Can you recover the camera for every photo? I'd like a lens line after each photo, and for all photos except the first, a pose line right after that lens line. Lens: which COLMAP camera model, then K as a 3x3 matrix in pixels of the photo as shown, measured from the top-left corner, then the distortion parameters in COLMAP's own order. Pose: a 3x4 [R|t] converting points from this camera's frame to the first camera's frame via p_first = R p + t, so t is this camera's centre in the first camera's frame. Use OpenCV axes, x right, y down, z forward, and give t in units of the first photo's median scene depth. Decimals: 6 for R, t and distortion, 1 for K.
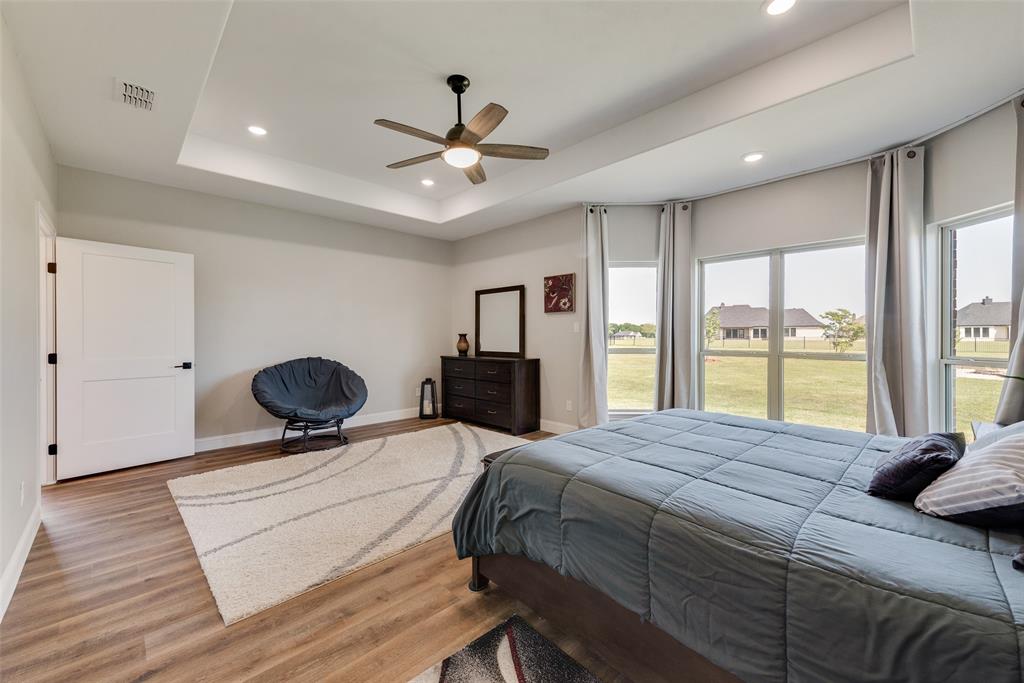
lens RADIAL K [[405.0, 0, 512.7], [0, 405.0, 338.6], [0, 0, 1]] dist [-0.000526, -0.000045]
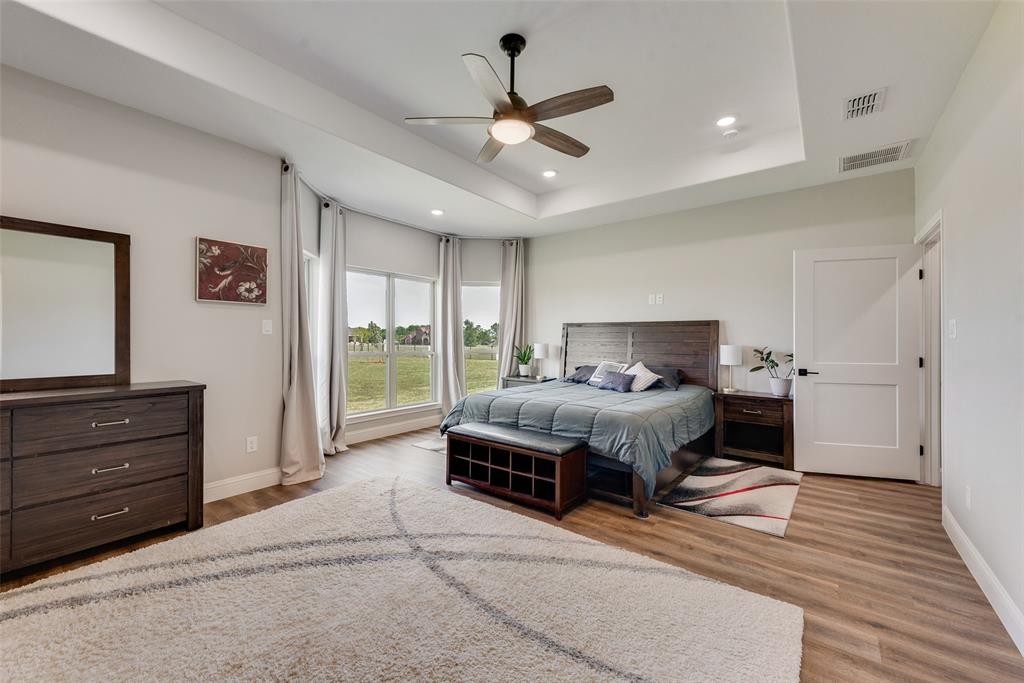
lens RADIAL K [[405.0, 0, 512.2], [0, 405.0, 338.7], [0, 0, 1]] dist [-0.000526, -0.000045]
pose [[-0.141816, 0.004858, 0.989881, -0.592053], [0.006116, 0.999973, -0.004031, -0.002241], [-0.989874, 0.005483, -0.141842, 0.681818]]
